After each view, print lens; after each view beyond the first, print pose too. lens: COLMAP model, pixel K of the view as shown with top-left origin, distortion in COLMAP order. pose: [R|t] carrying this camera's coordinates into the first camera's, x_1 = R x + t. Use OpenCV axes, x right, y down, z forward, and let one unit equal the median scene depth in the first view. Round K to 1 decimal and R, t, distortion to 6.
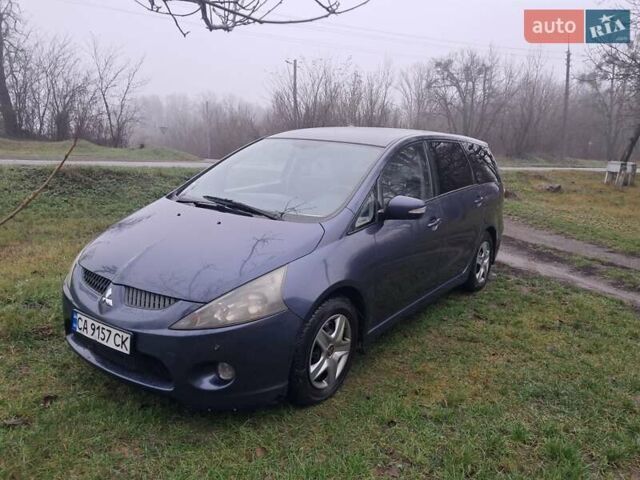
lens RADIAL K [[519.0, 0, 332.3], [0, 519.0, 241.4], [0, 0, 1]] dist [0.018785, -0.000999]
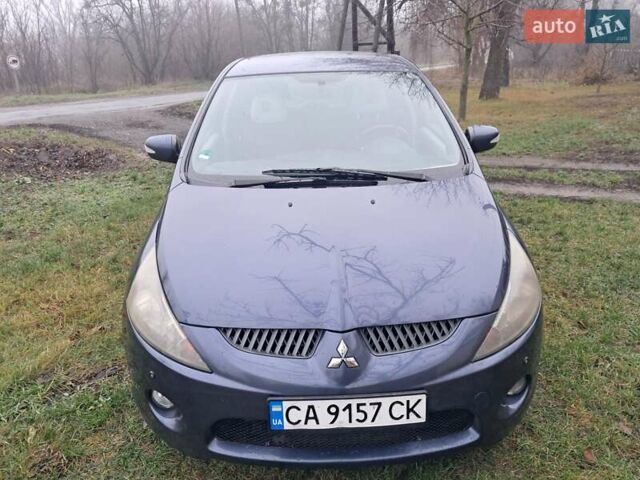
lens RADIAL K [[518.5, 0, 321.1], [0, 518.5, 237.3], [0, 0, 1]] dist [0.013313, 0.002796]
pose [[0.799742, -0.266345, 0.538028, -0.495006], [0.194477, 0.962810, 0.187552, -0.100442], [-0.567972, -0.045359, 0.821797, 0.338417]]
